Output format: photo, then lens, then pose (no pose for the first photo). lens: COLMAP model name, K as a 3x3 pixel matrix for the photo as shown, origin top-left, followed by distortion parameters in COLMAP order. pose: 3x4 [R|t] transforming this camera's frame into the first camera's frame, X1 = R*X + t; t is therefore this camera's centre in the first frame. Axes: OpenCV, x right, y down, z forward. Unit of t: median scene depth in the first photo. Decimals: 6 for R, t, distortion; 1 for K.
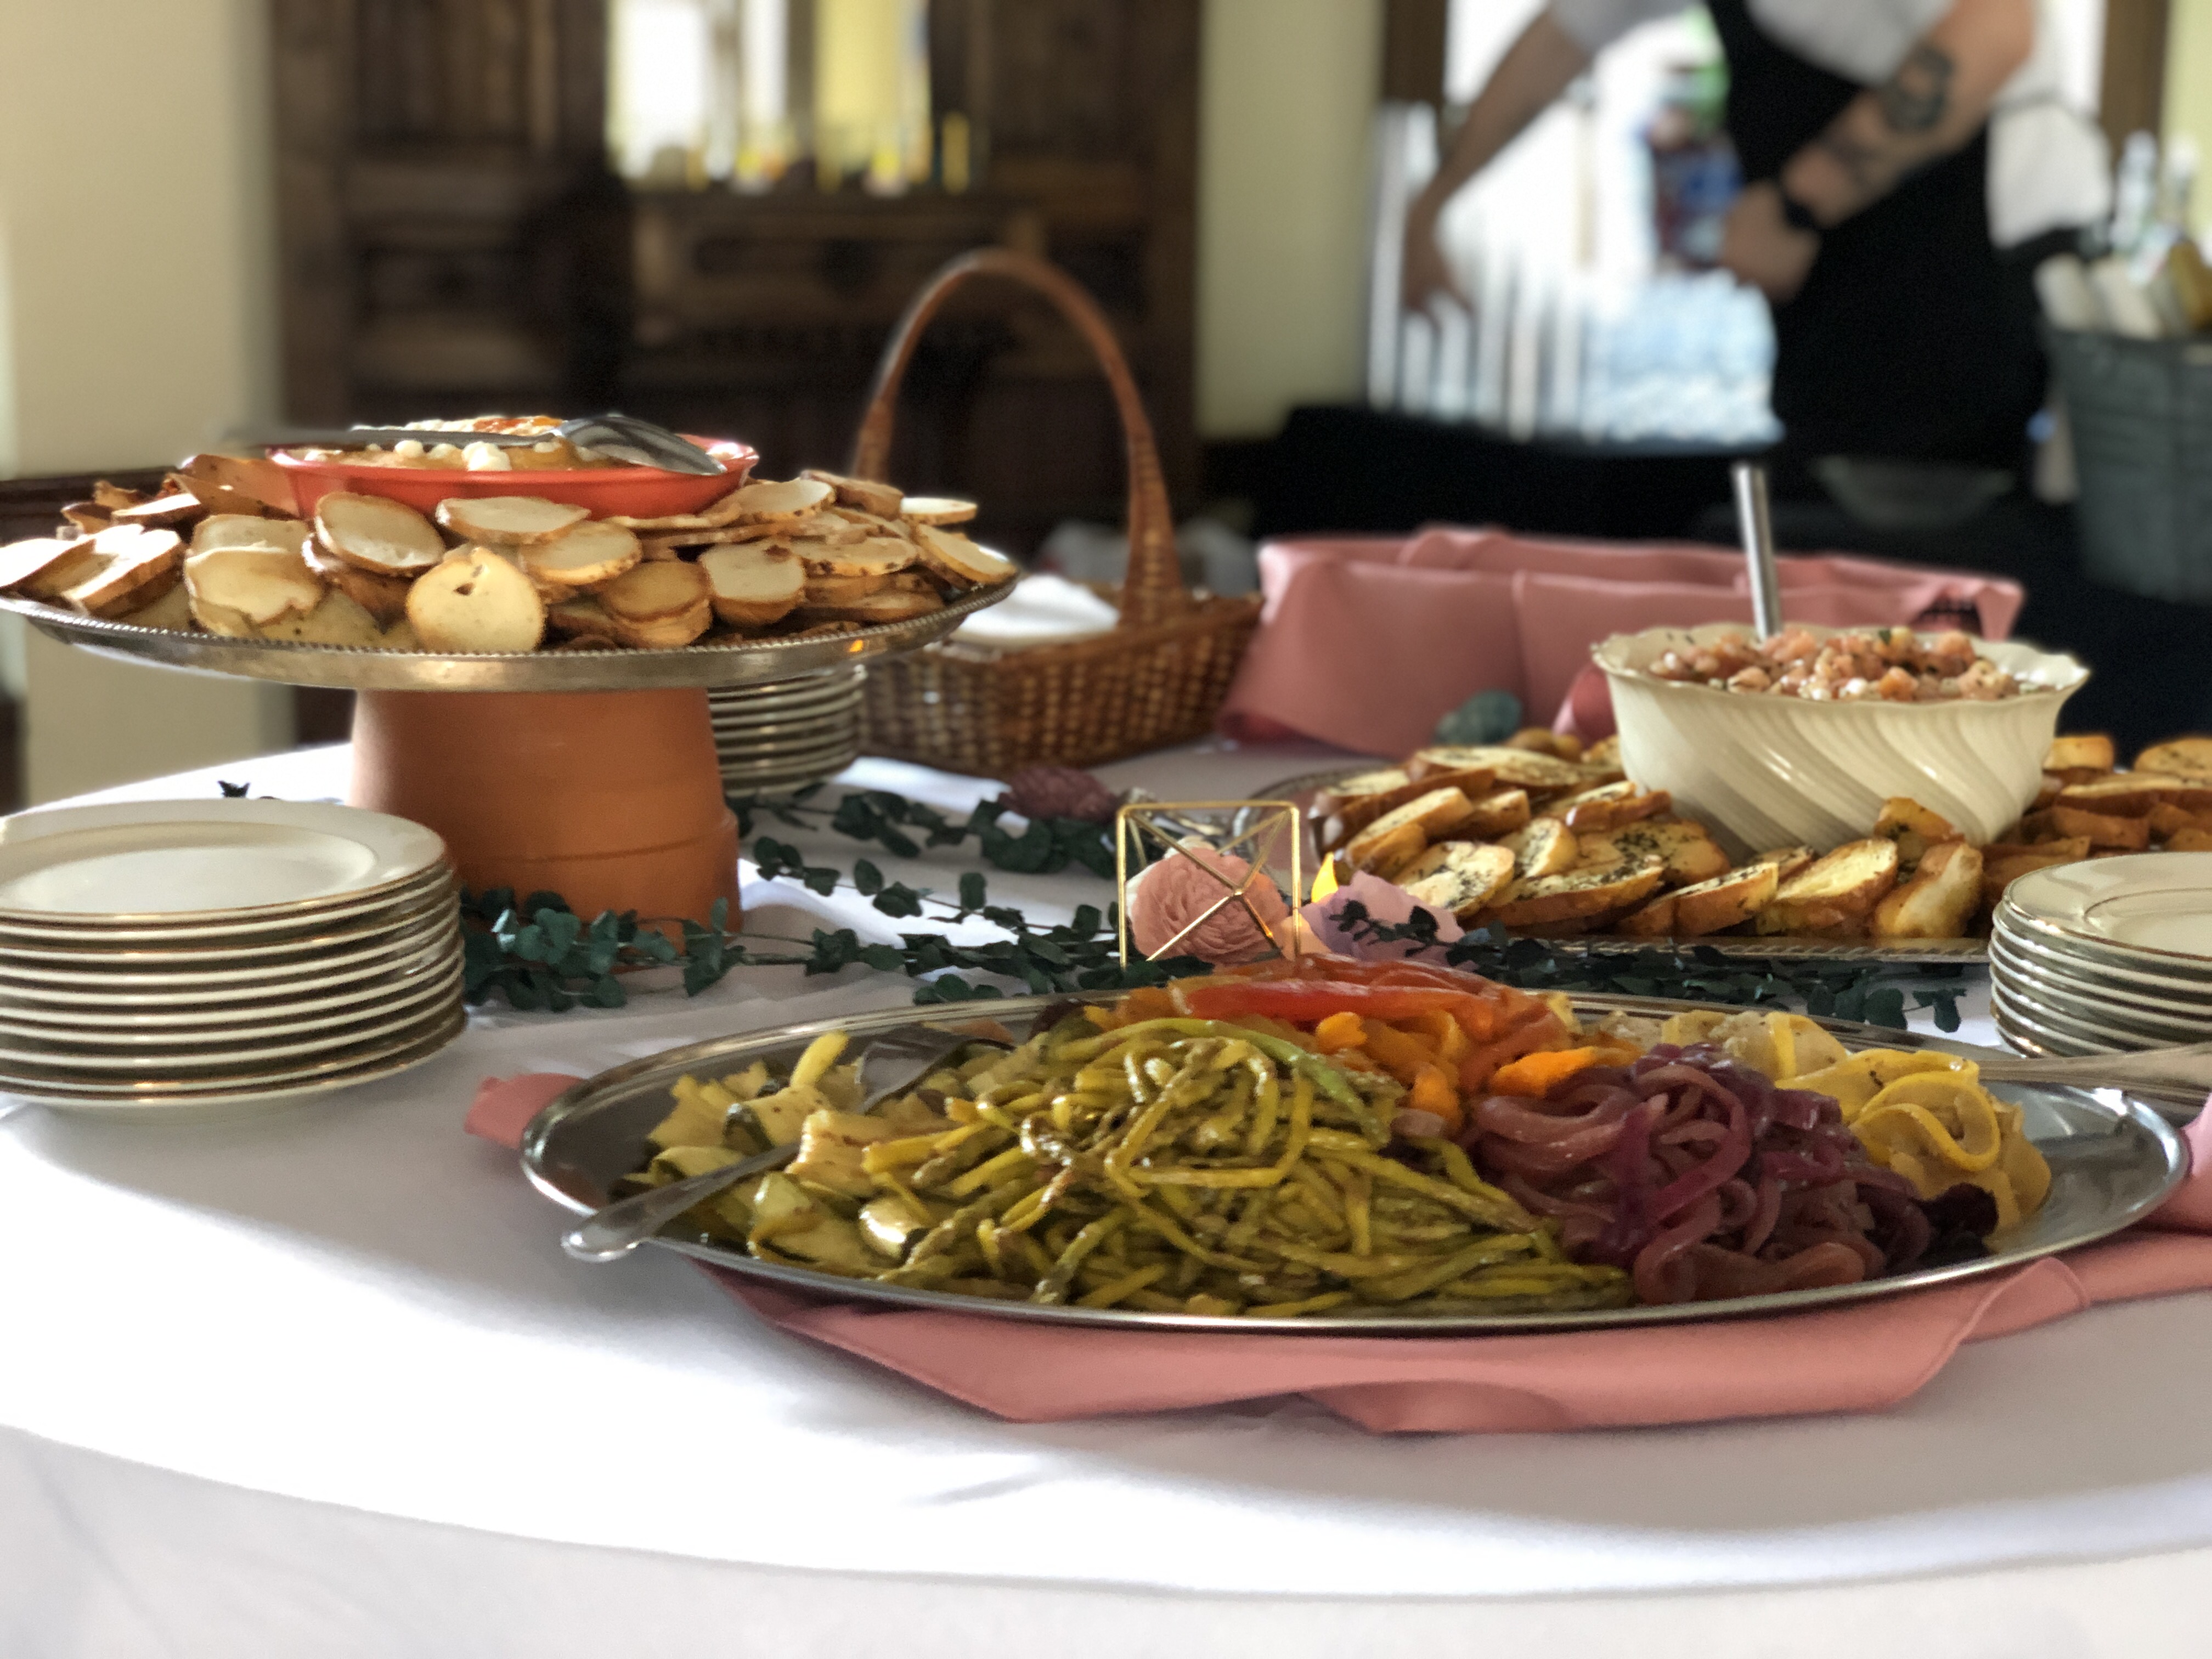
lens RADIAL K [[3362.3, 0, 1091.5], [0, 3362.3, 831.5], [0, 0, 1]] dist [0.049043, 0.000000]
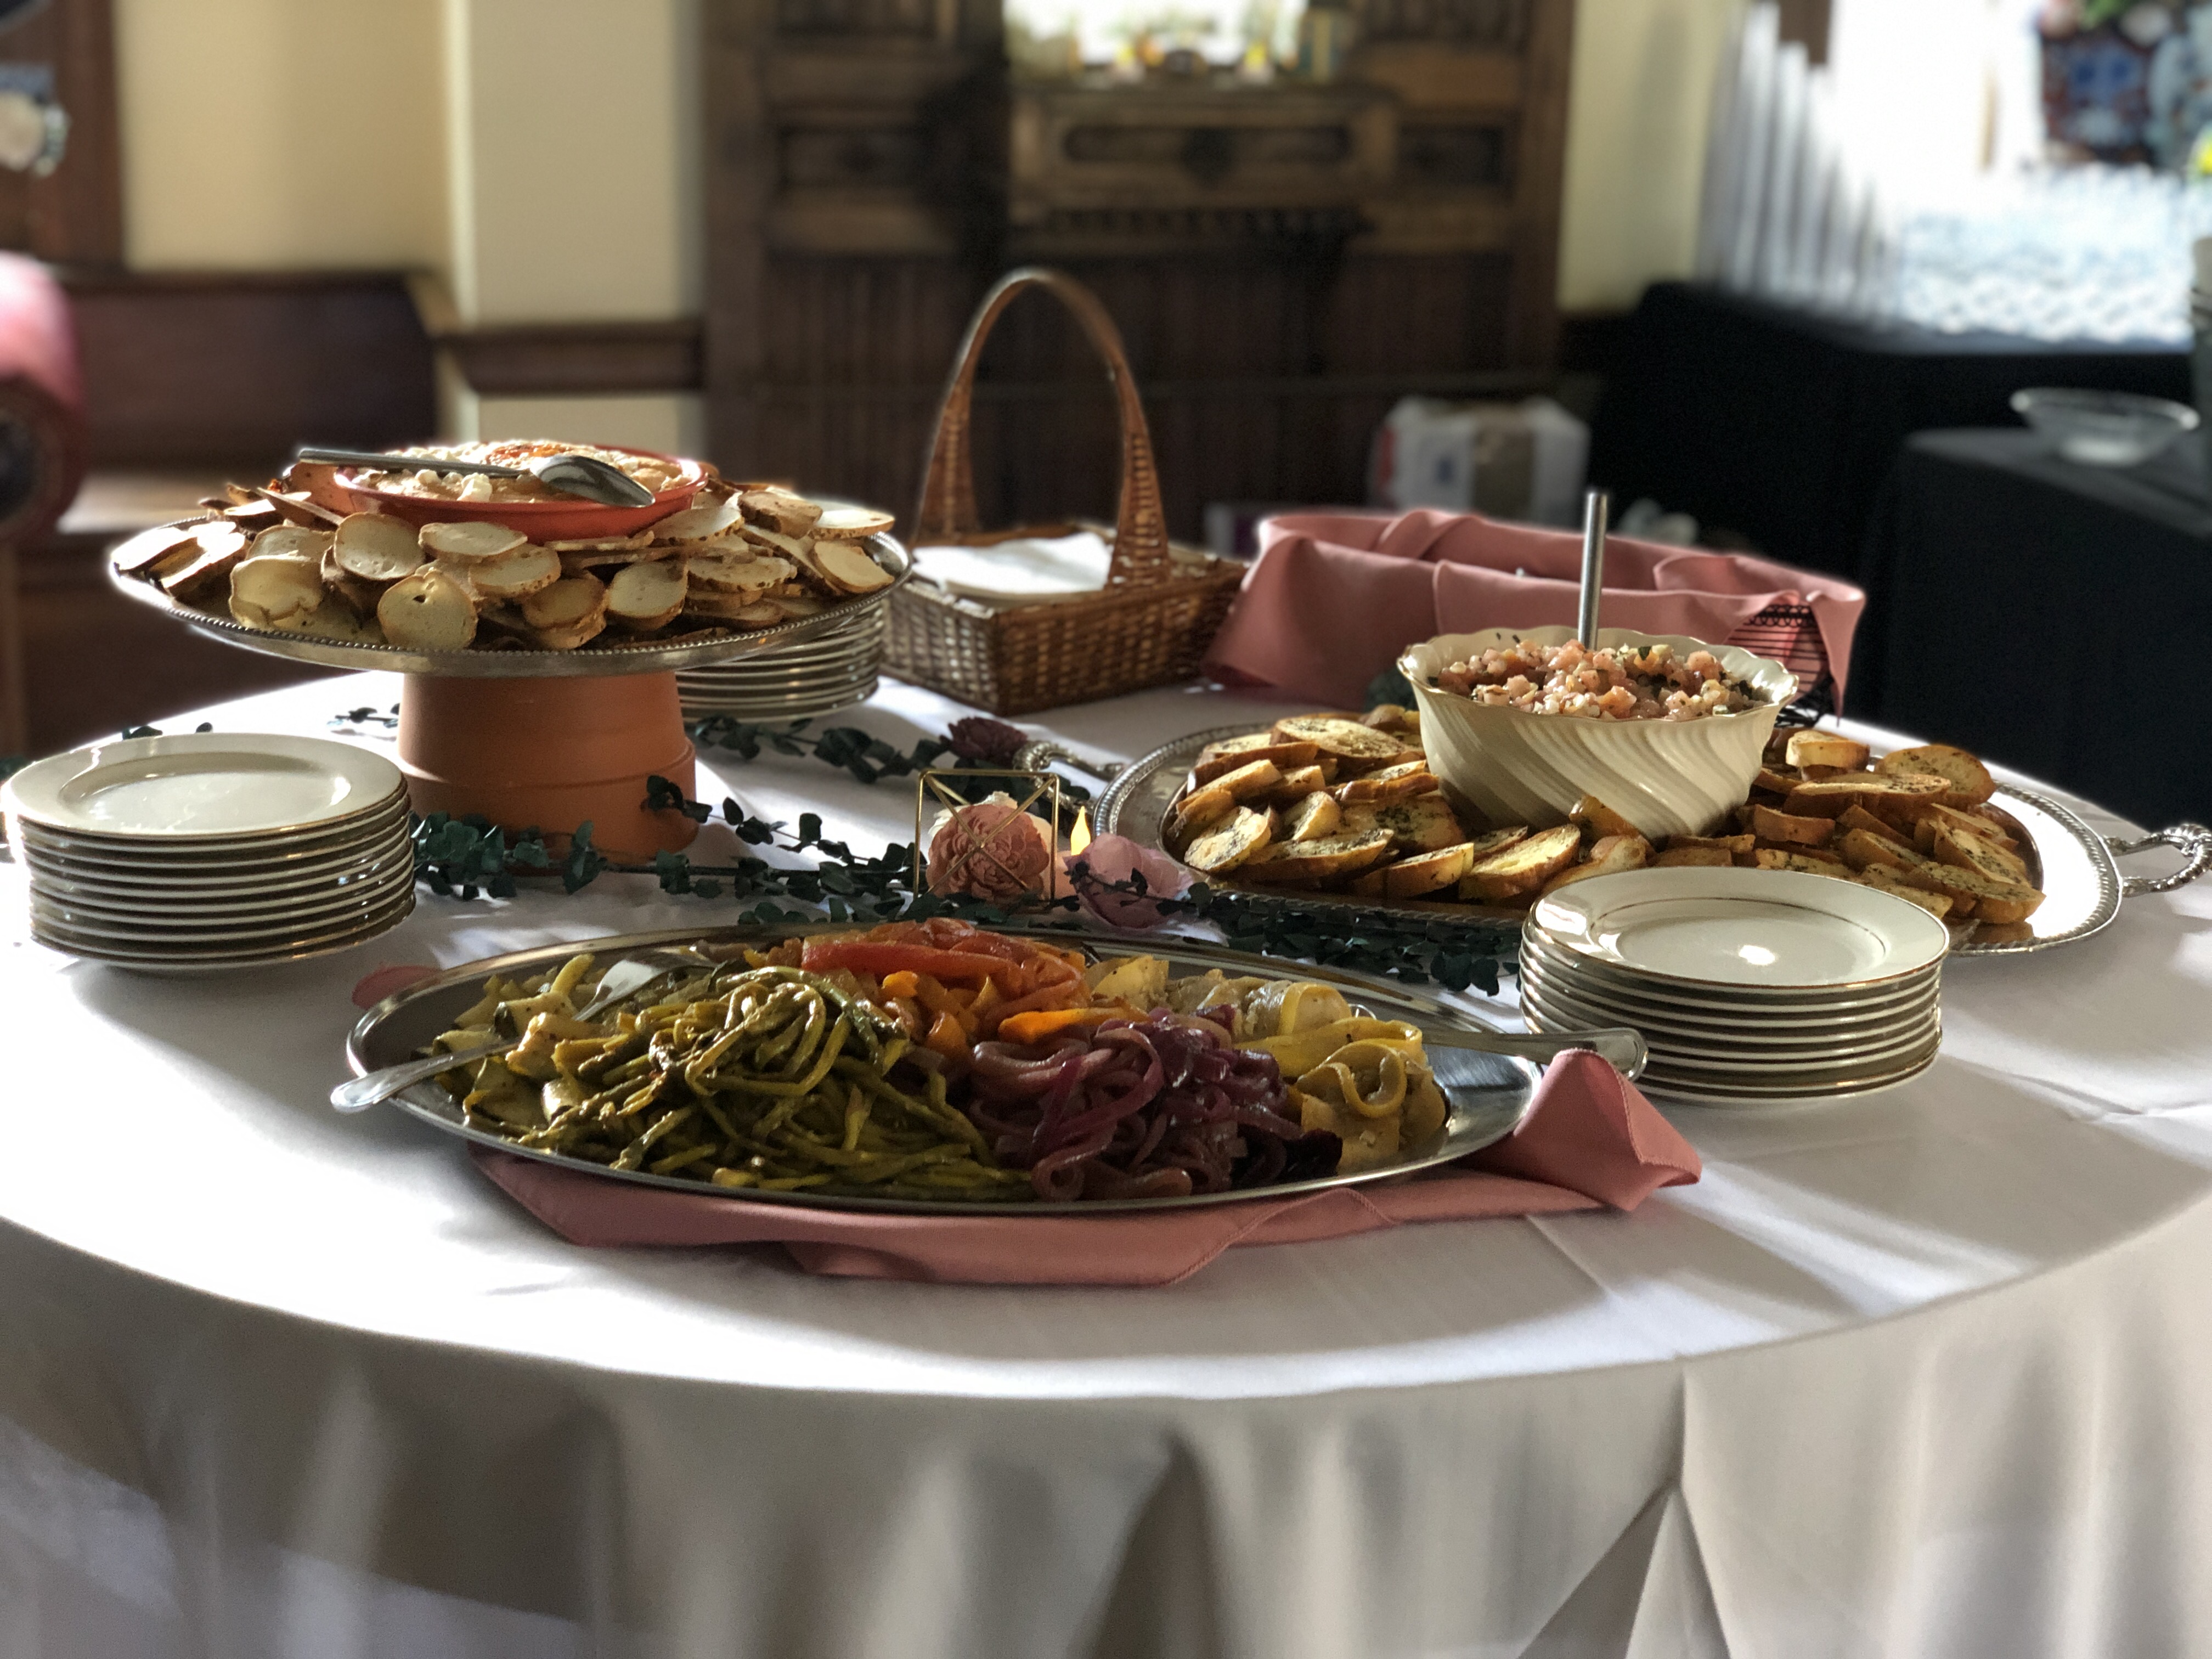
lens RADIAL K [[3362.3, 0, 1112.9], [0, 3362.3, 831.8], [0, 0, 1]] dist [0.049043, 0.000000]
pose [[0.982033, 0.064962, -0.177174, 0.291350], [-0.052336, 0.995807, 0.075035, -0.082009], [0.181306, -0.064414, 0.981315, -0.254639]]
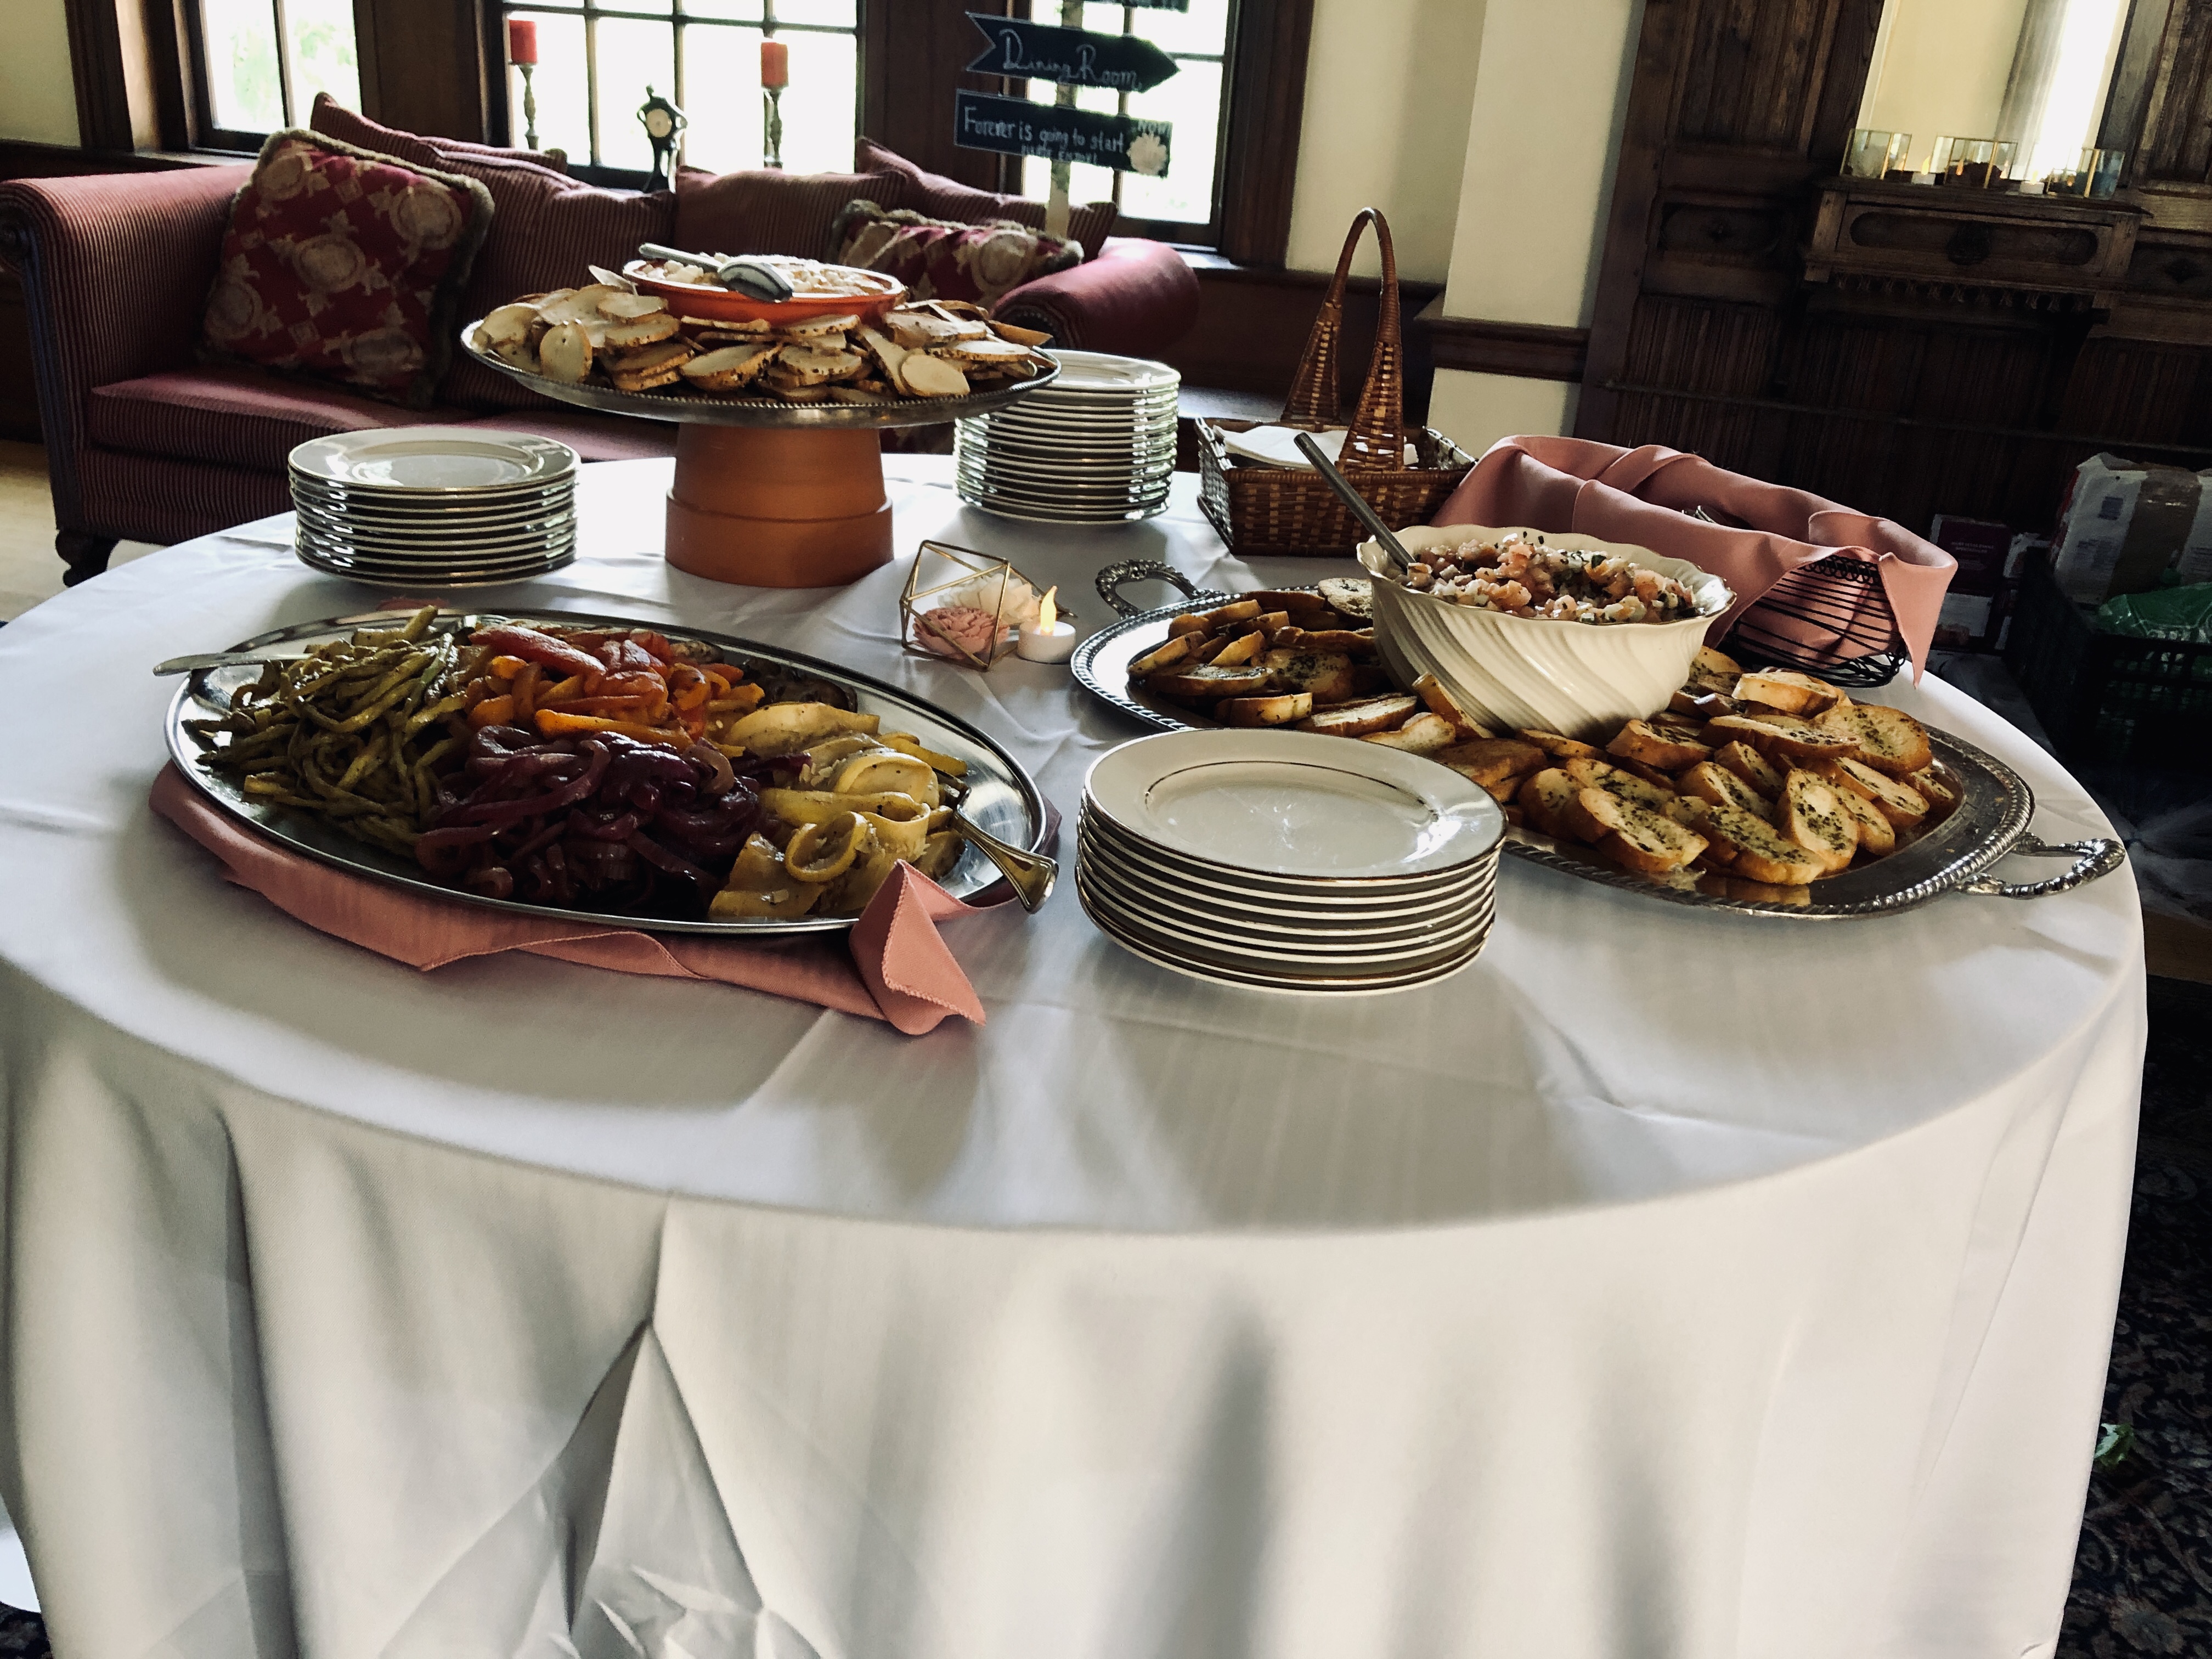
lens RADIAL K [[1840.0, 0, 1111.3], [0, 1840.0, 830.0], [0, 0, 1]] dist [0.031445, -0.020579]
pose [[0.733828, 0.299388, -0.609806, 0.613461], [-0.201186, 0.953159, 0.225856, -0.090429], [0.648861, -0.043055, 0.759688, 0.369737]]
